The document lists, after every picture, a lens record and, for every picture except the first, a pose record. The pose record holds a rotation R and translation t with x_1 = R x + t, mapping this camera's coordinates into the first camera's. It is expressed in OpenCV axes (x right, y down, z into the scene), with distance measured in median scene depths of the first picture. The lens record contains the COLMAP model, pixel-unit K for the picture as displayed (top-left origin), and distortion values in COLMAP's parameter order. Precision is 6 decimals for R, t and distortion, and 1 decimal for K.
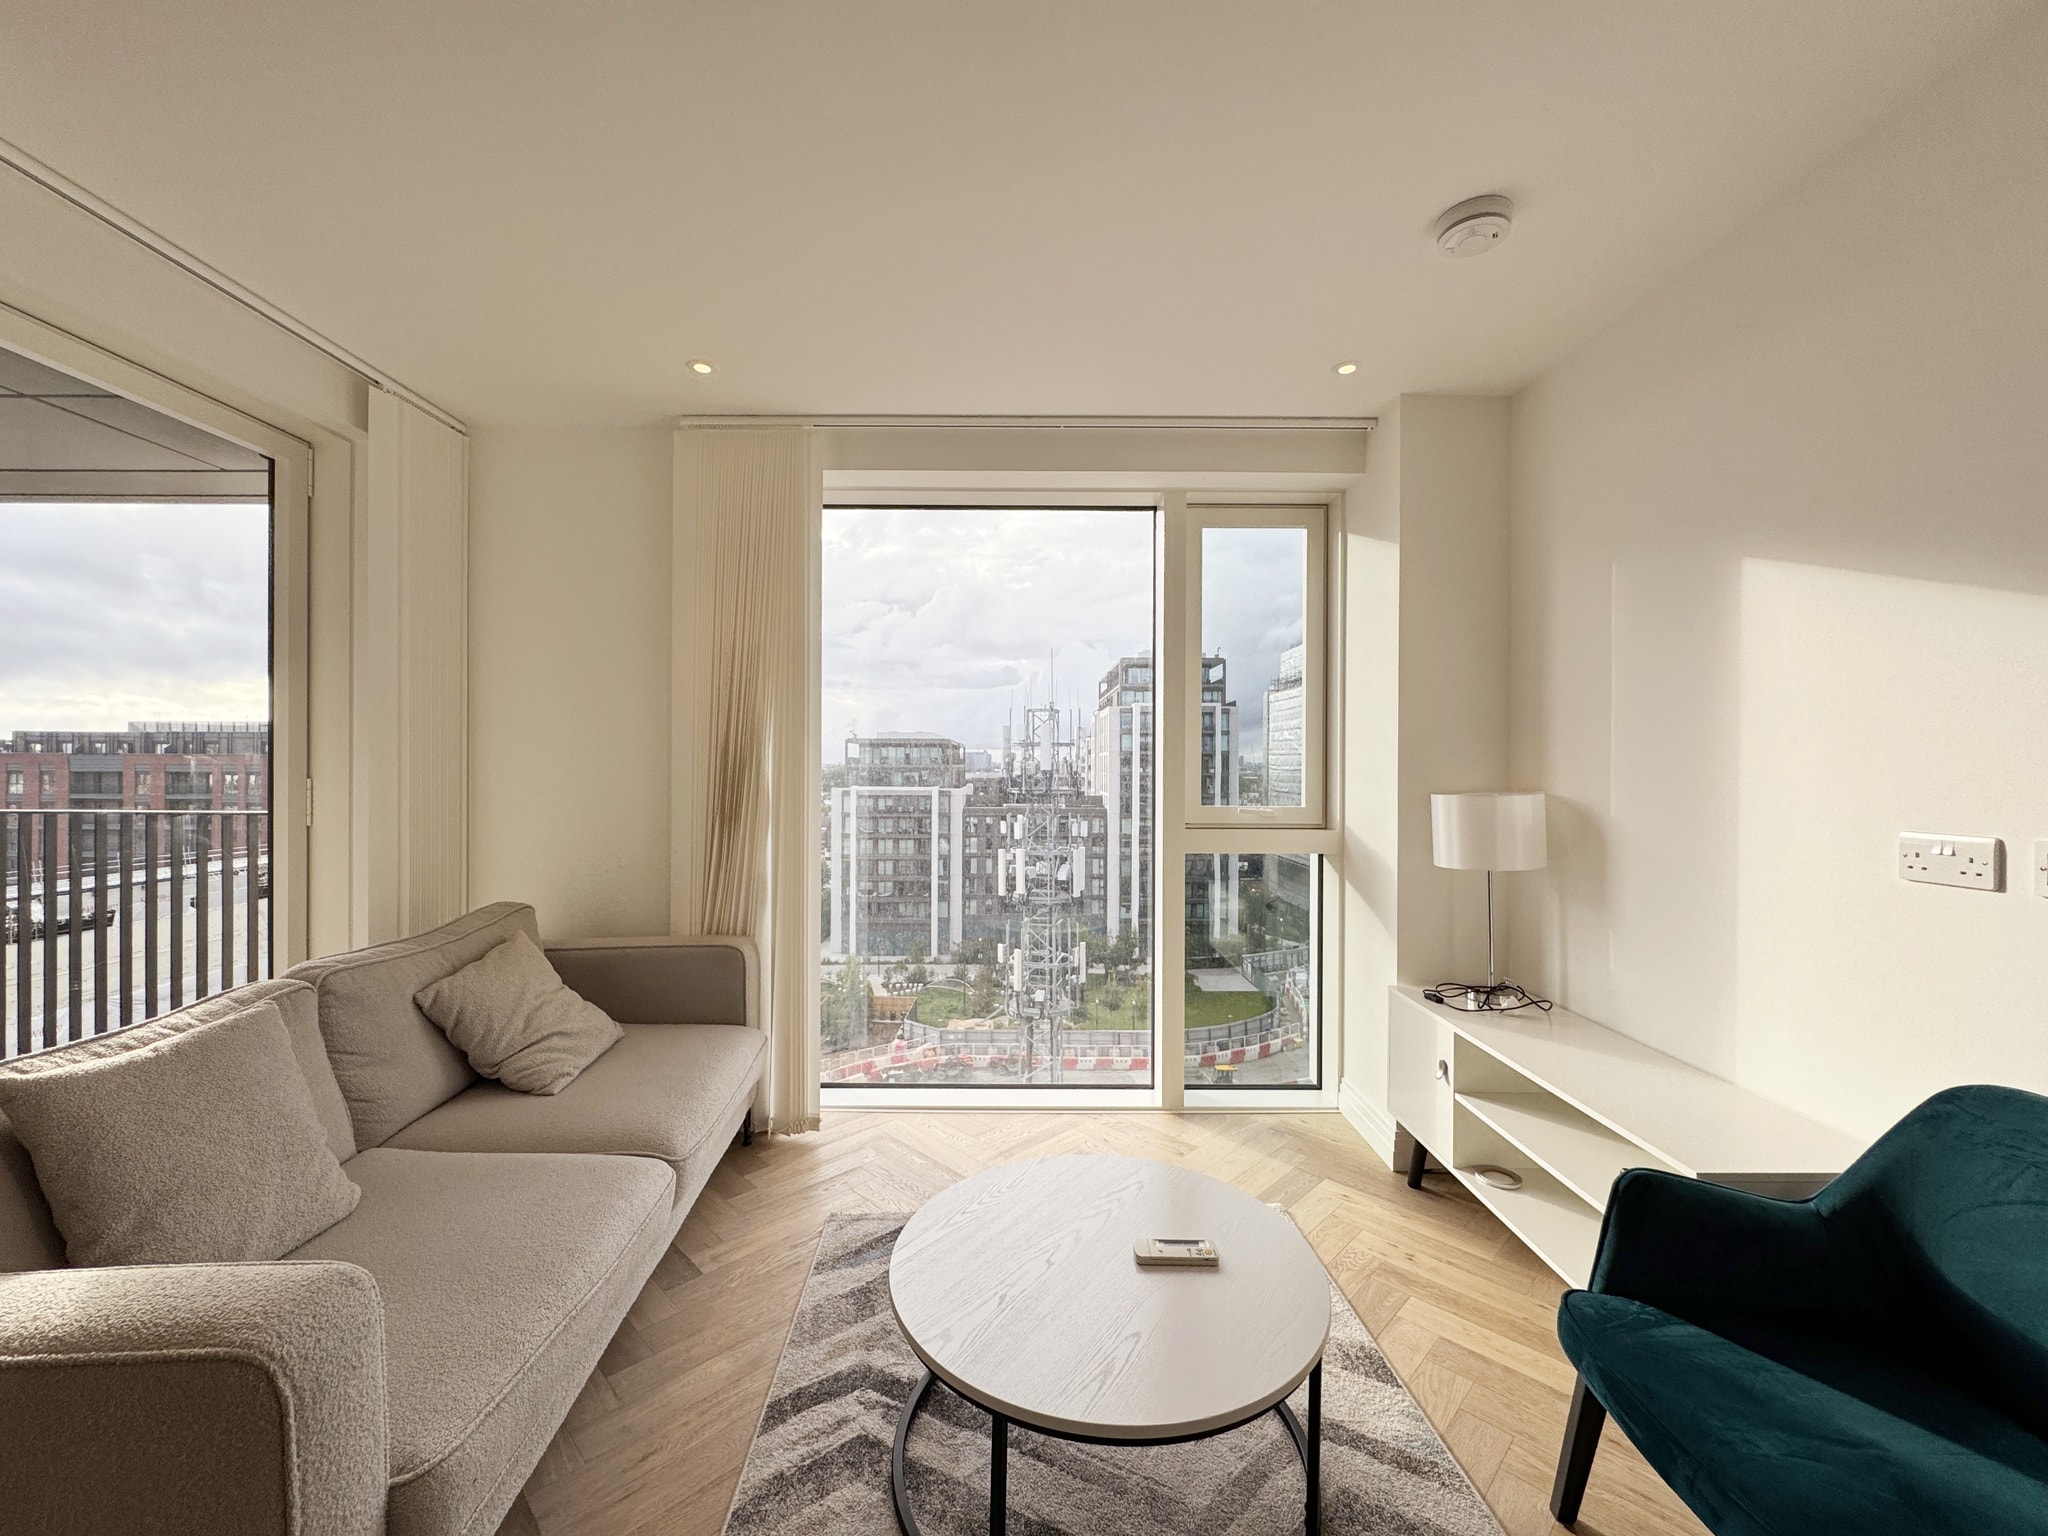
lens RADIAL K [[818.7, 0, 1022.8], [0, 818.7, 767.4], [0, 0, 1]] dist [-0.003857, 0.001060]
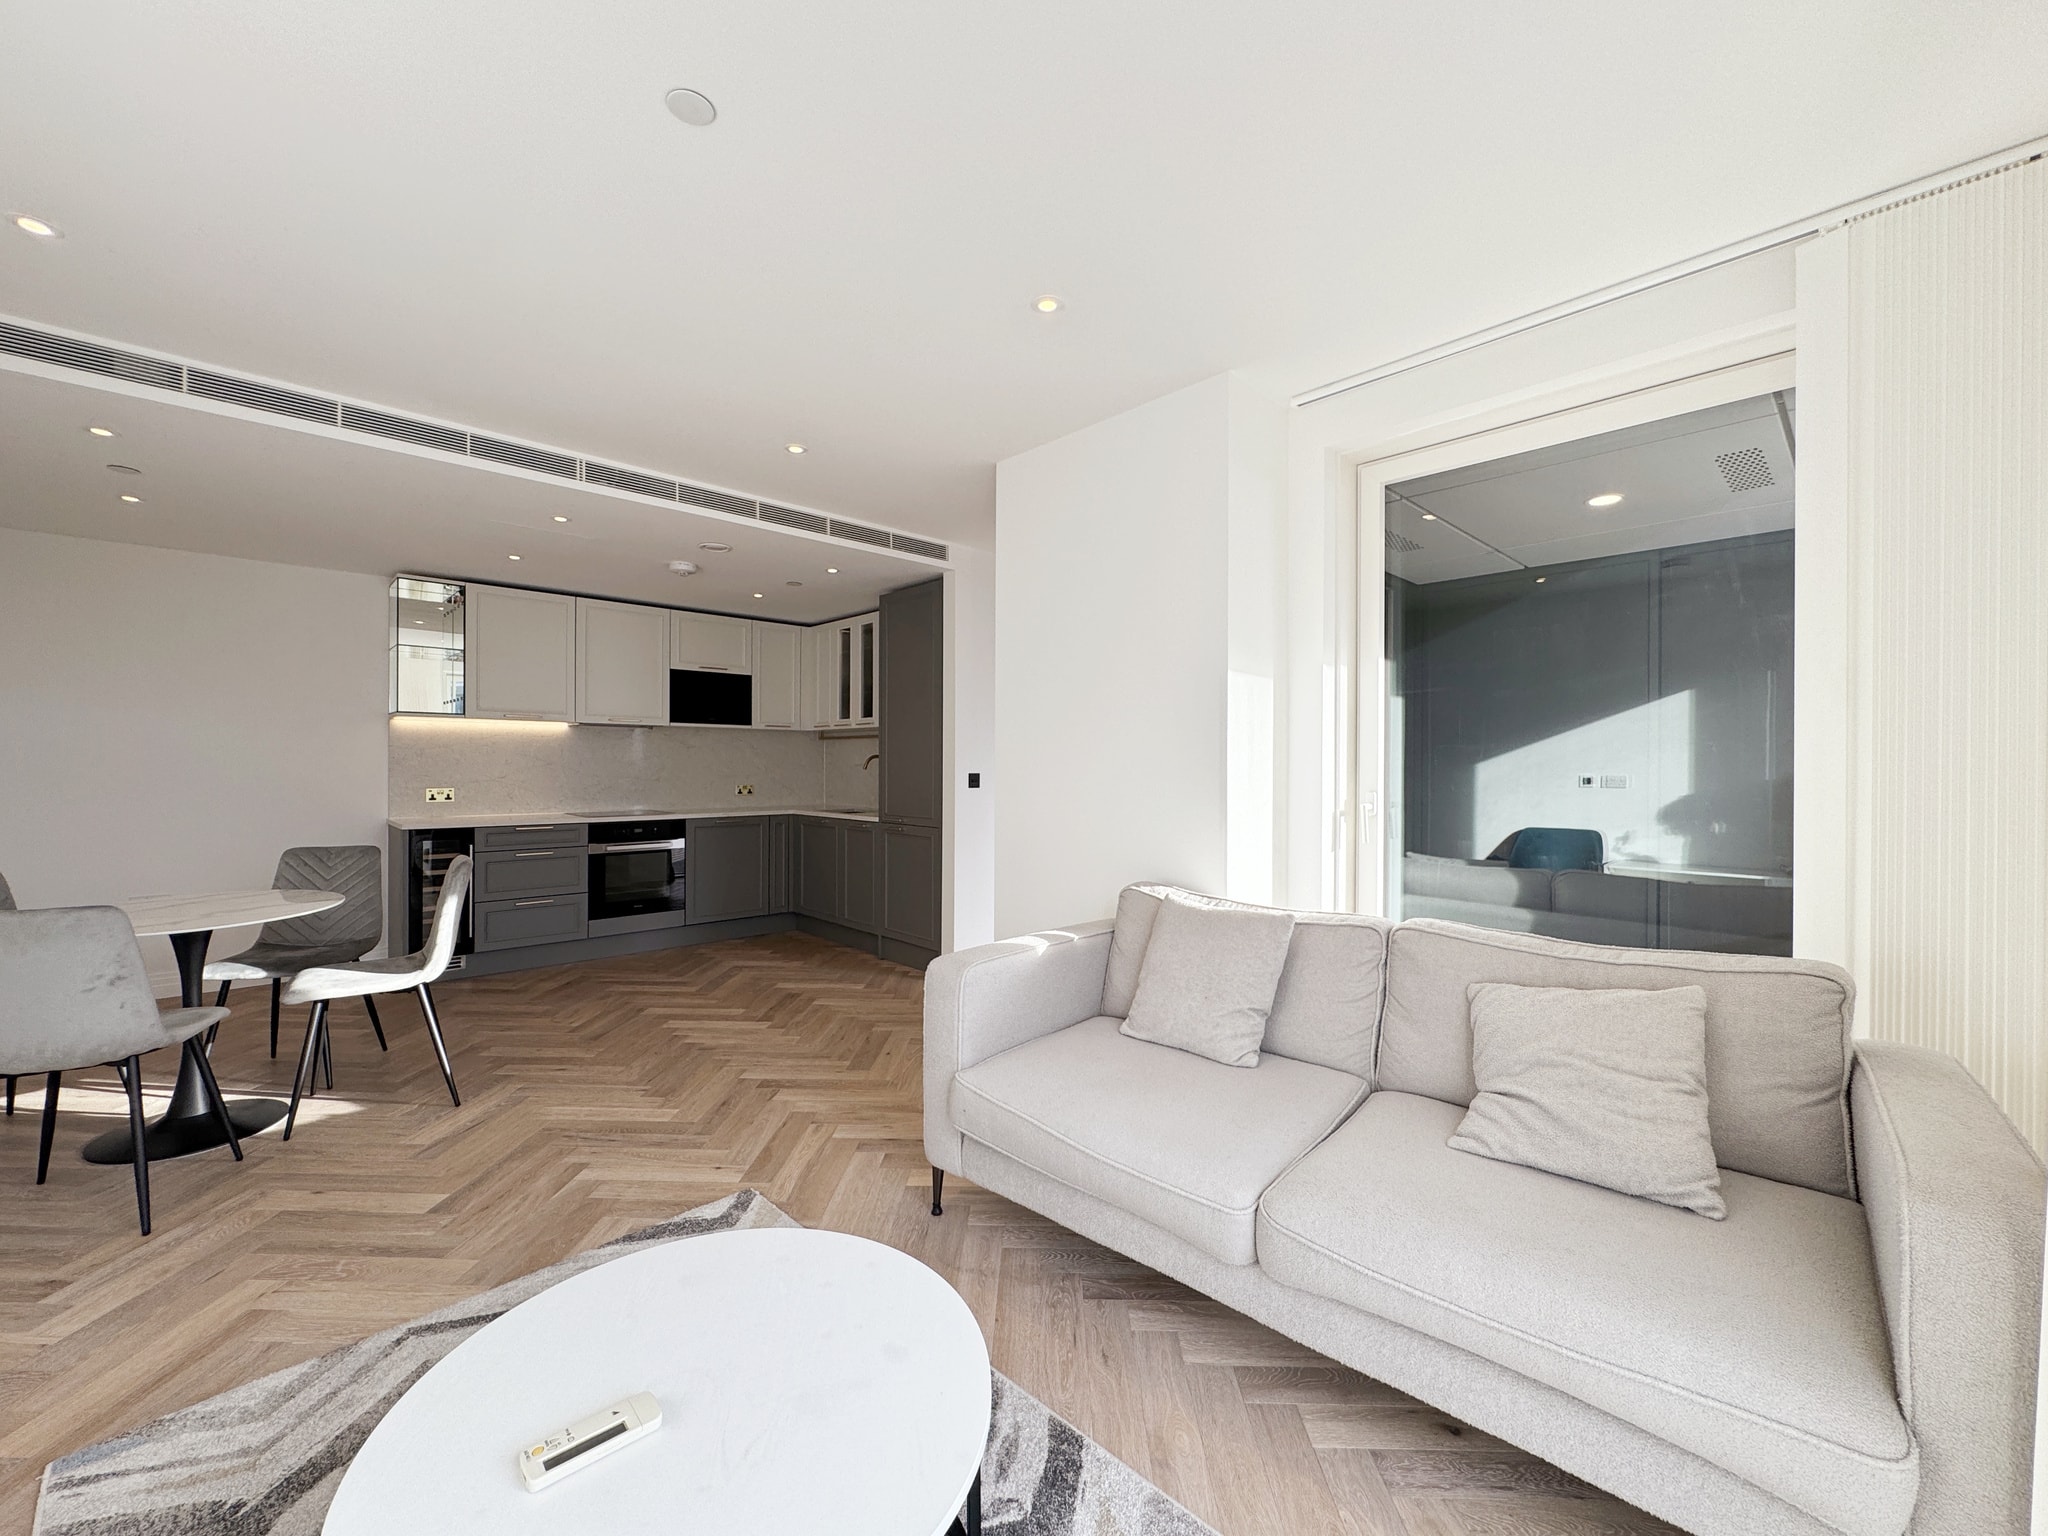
lens RADIAL K [[818.7, 0, 1021.6], [0, 818.7, 765.2], [0, 0, 1]] dist [-0.003857, 0.001060]
pose [[-0.726255, -0.008091, -0.687377, 0.241229], [-0.009539, 0.999953, -0.001692, 0.020375], [0.687359, 0.005329, -0.726299, 1.041599]]
